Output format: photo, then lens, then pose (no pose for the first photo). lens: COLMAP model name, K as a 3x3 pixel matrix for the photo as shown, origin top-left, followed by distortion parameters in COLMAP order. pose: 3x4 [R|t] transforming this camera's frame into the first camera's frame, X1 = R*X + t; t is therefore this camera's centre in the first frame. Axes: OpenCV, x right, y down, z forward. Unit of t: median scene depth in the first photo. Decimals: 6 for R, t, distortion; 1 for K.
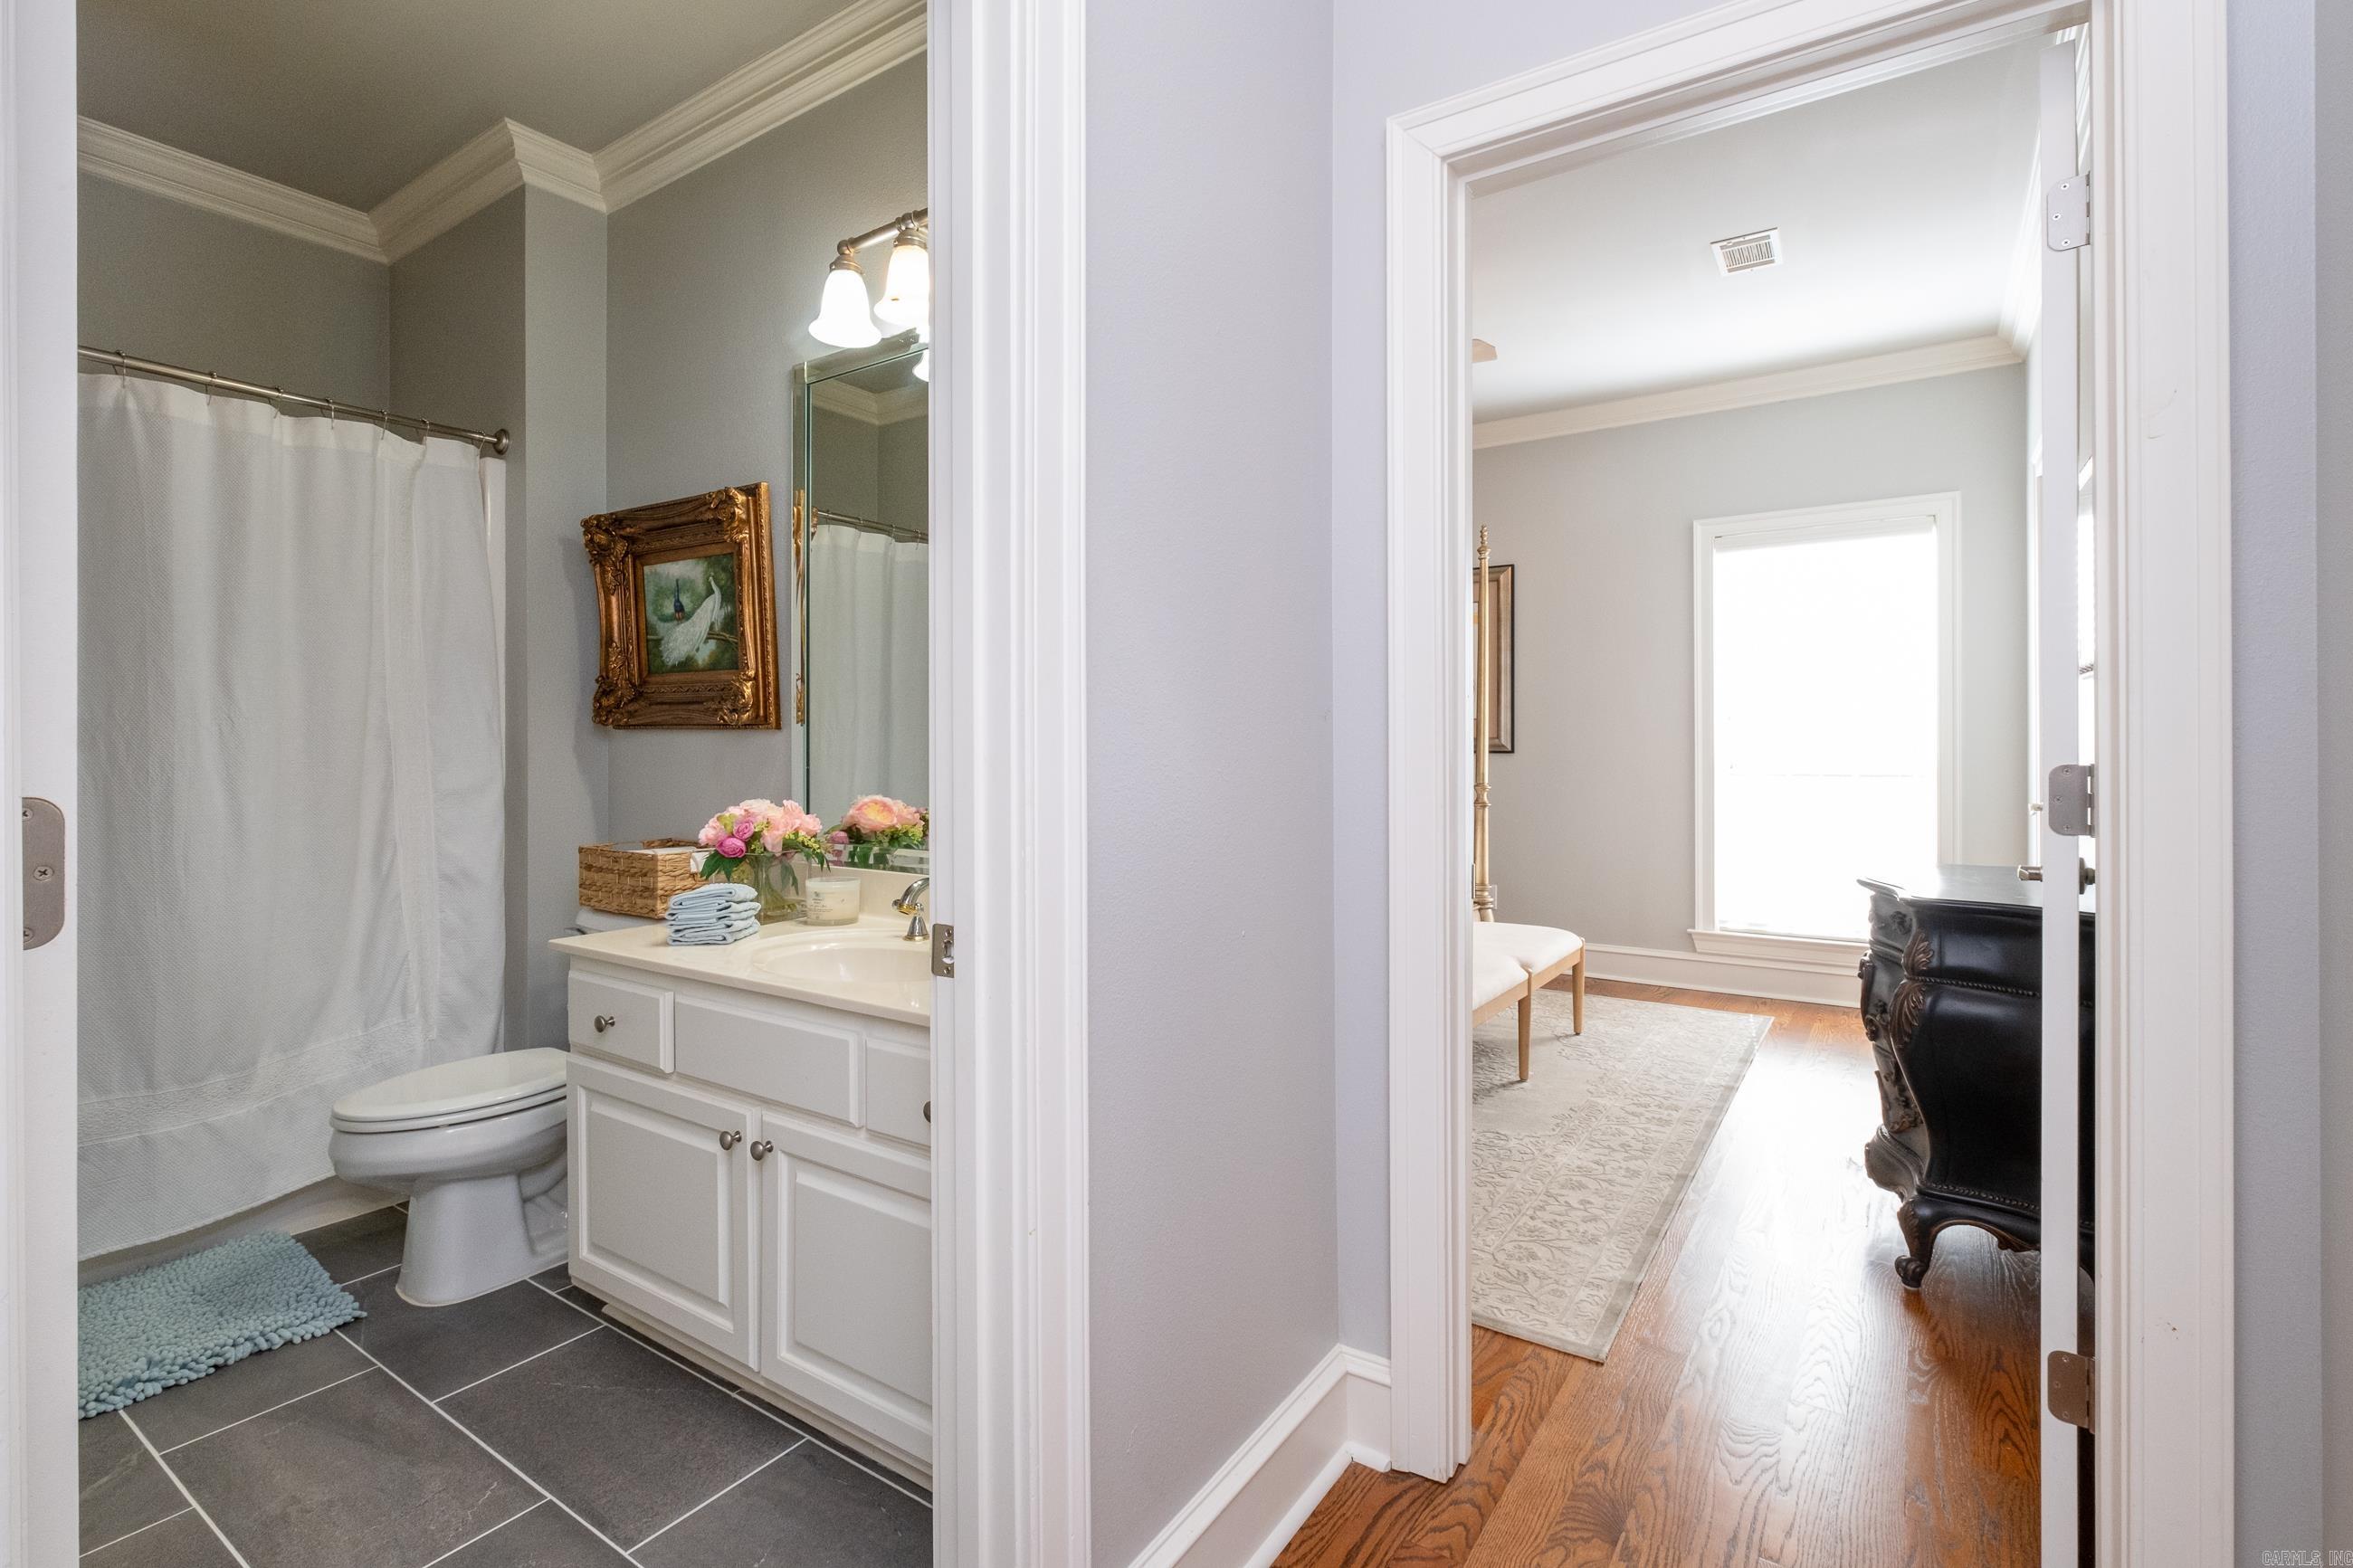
lens RADIAL K [[970.2, 0, 1173.7], [0, 970.2, 757.0], [0, 0, 1]] dist [-0.003991, -0.000241]
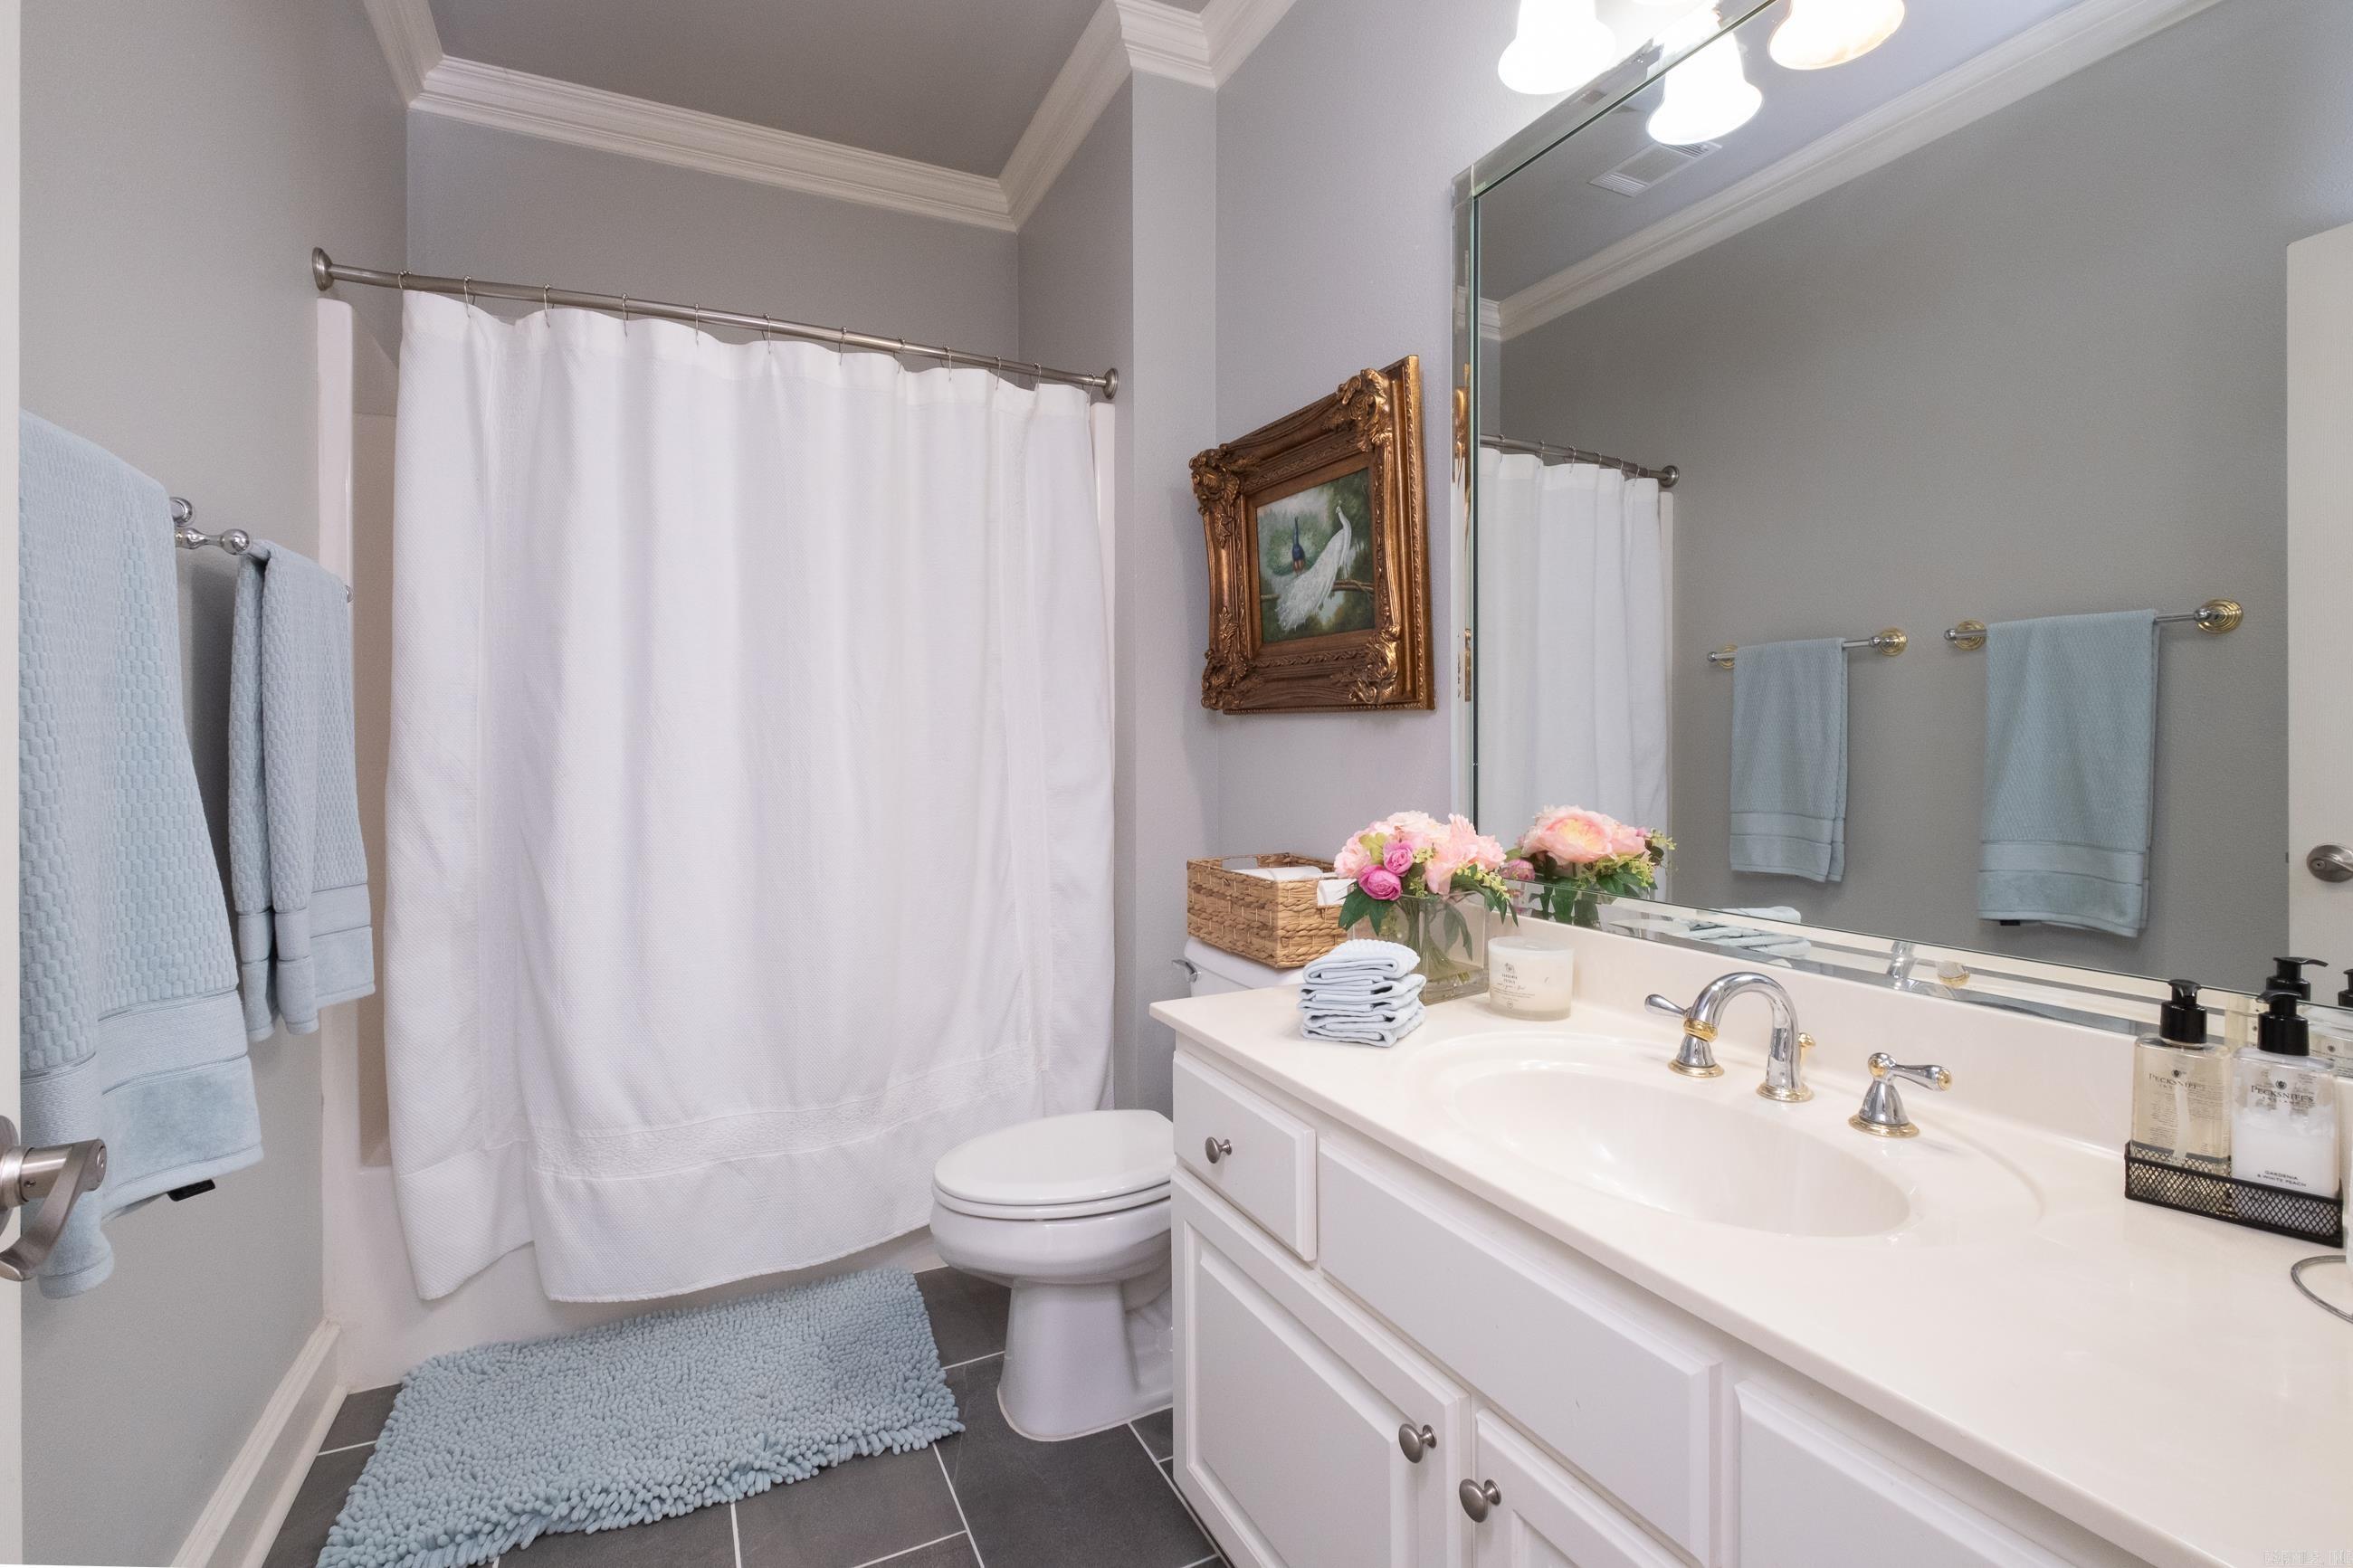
lens RADIAL K [[1042.4, 0, 1179.7], [0, 1042.4, 816.7], [0, 0, 1]] dist [-0.000536, -0.000048]
pose [[0.847263, 0.034452, -0.530055, -0.167537], [0.000806, 0.997810, 0.066142, -0.001012], [0.531173, -0.056467, 0.845380, 0.276777]]
